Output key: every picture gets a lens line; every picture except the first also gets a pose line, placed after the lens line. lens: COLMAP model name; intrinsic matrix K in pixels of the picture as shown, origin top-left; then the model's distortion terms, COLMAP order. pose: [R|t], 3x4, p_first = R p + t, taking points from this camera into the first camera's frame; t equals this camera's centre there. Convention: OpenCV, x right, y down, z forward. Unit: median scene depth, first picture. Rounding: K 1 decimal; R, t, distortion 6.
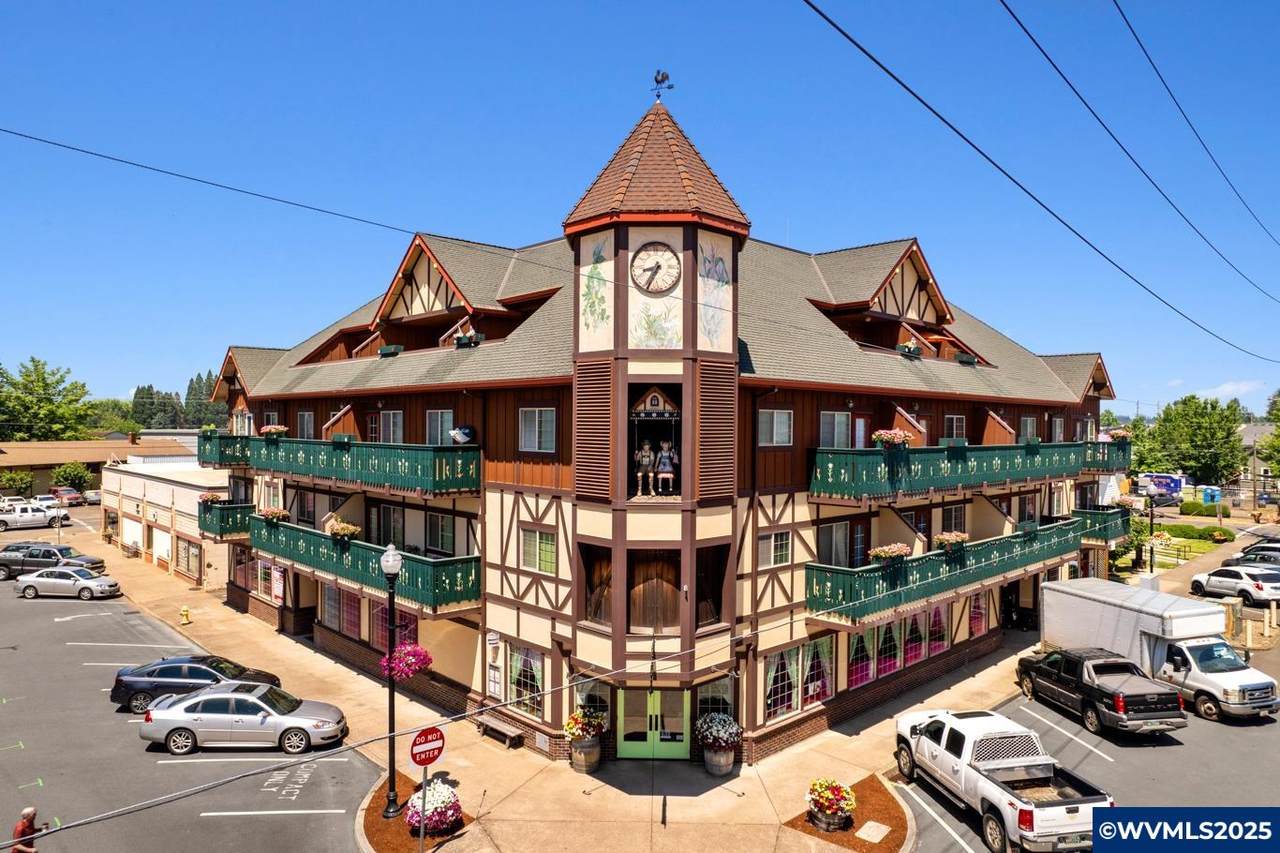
lens RADIAL K [[805.6, 0, 640.7], [0, 805.6, 431.9], [0, 0, 1]] dist [-0.002196, 0.005941]
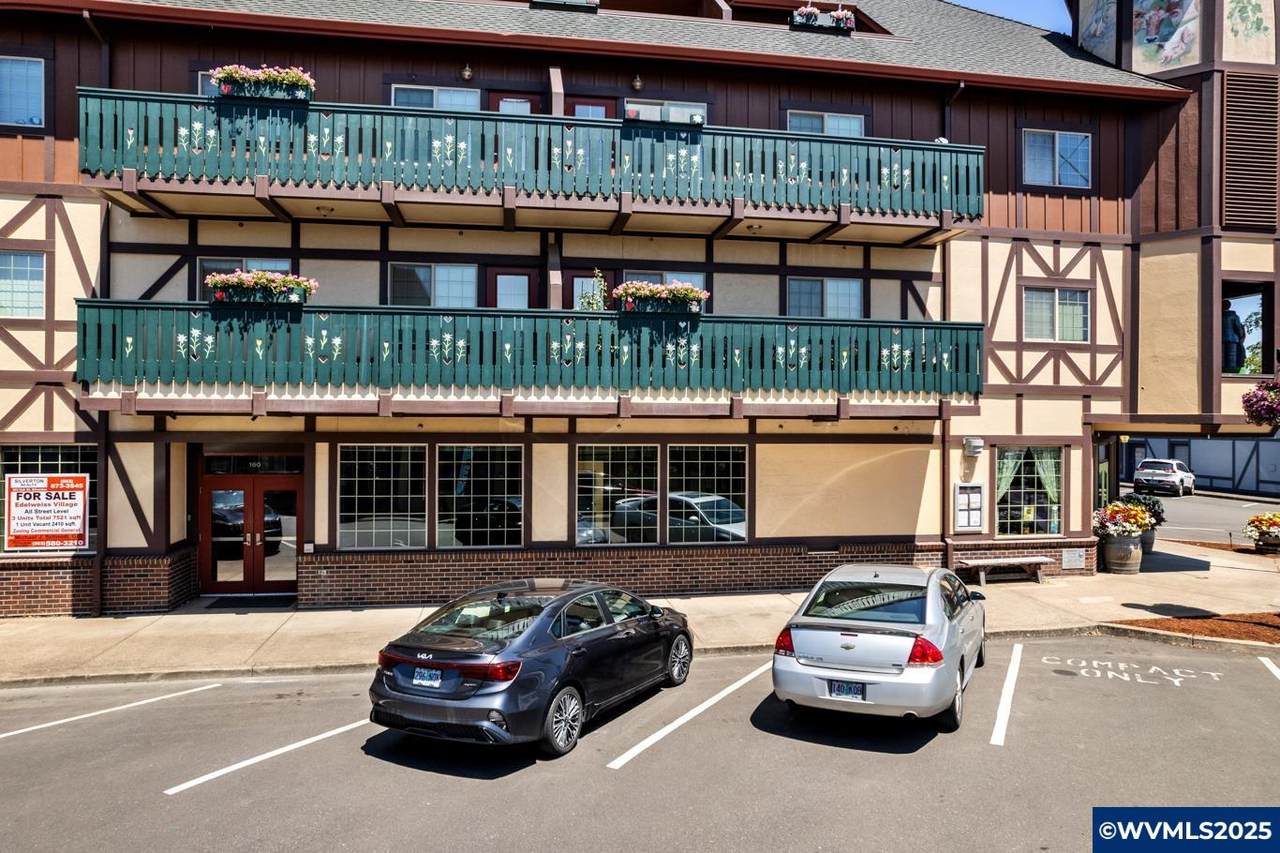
lens RADIAL K [[805.6, 0, 638.1], [0, 805.6, 419.1], [0, 0, 1]] dist [-0.002196, 0.005941]
pose [[0.550921, 0.004864, 0.834543, -0.976734], [0.007575, 0.999913, -0.010829, 0.248974], [-0.834523, 0.012288, 0.550836, 0.895990]]
